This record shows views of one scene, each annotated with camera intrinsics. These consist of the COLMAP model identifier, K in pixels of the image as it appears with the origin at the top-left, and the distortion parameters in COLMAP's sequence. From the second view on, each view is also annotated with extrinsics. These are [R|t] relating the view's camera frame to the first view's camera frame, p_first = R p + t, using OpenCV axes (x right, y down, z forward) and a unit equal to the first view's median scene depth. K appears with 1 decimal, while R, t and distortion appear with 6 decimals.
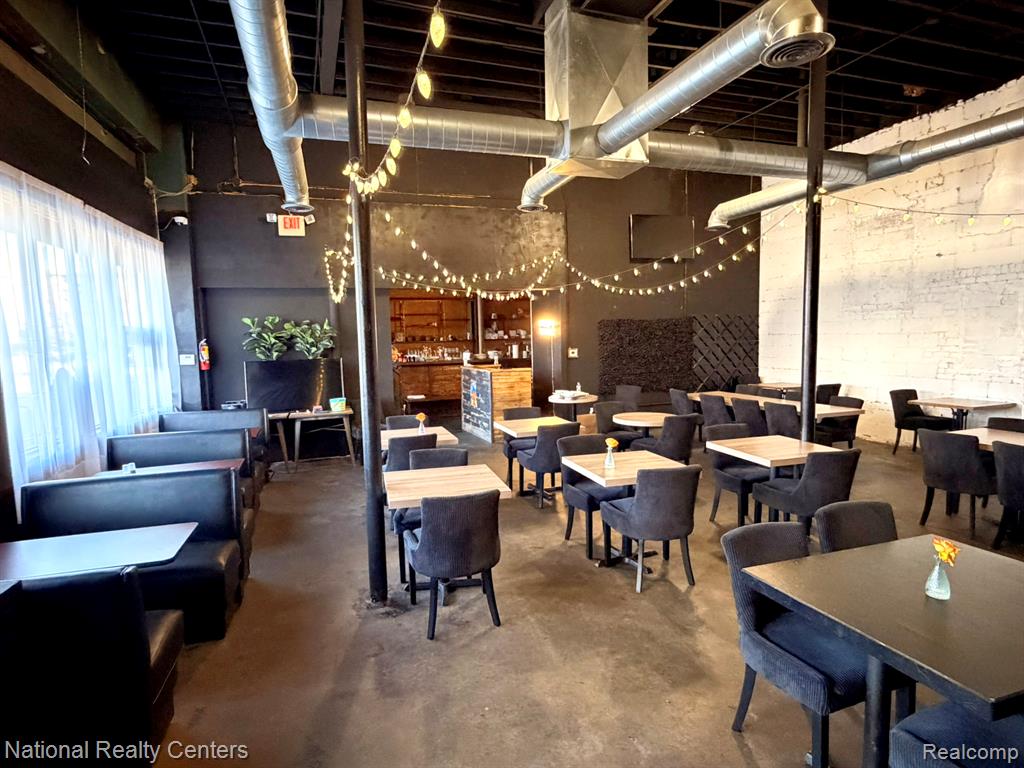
lens RADIAL K [[566.7, 0, 512.0], [0, 566.7, 384.0], [0, 0, 1]] dist [-0.000967, -0.000578]
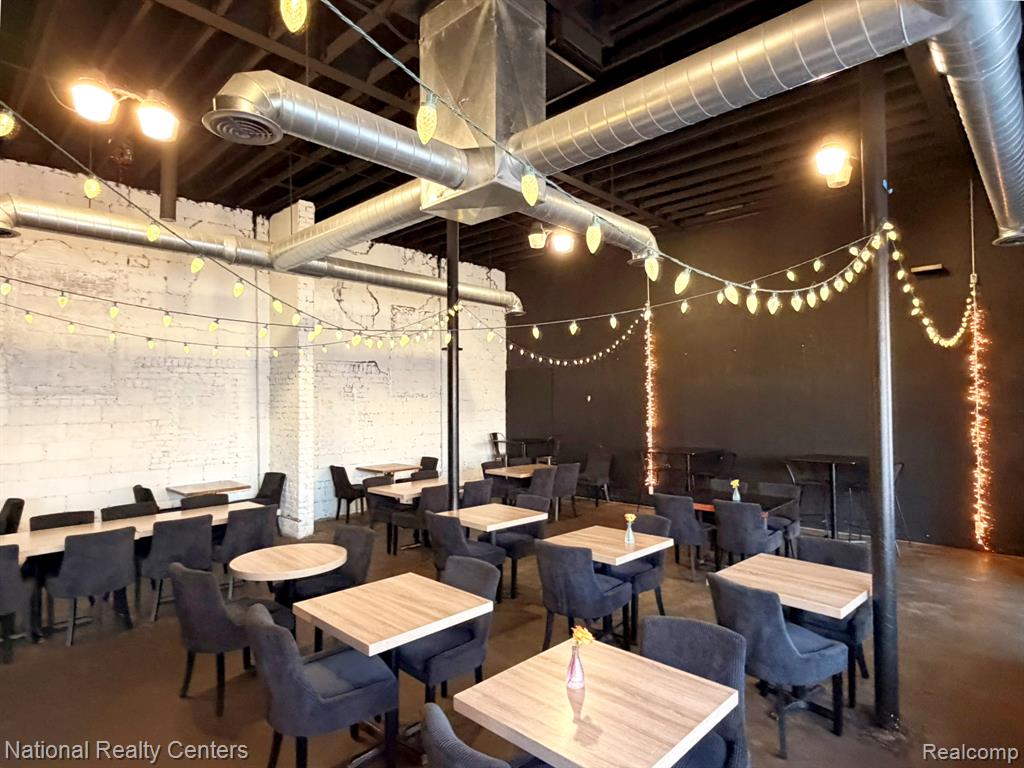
lens RADIAL K [[566.7, 0, 512.0], [0, 566.7, 384.0], [0, 0, 1]] dist [-0.000967, -0.000578]
pose [[-0.466073, 0.054770, 0.883049, -0.372653], [0.102283, 0.994725, -0.007712, -0.085528], [-0.878814, 0.086726, -0.469217, 0.936284]]
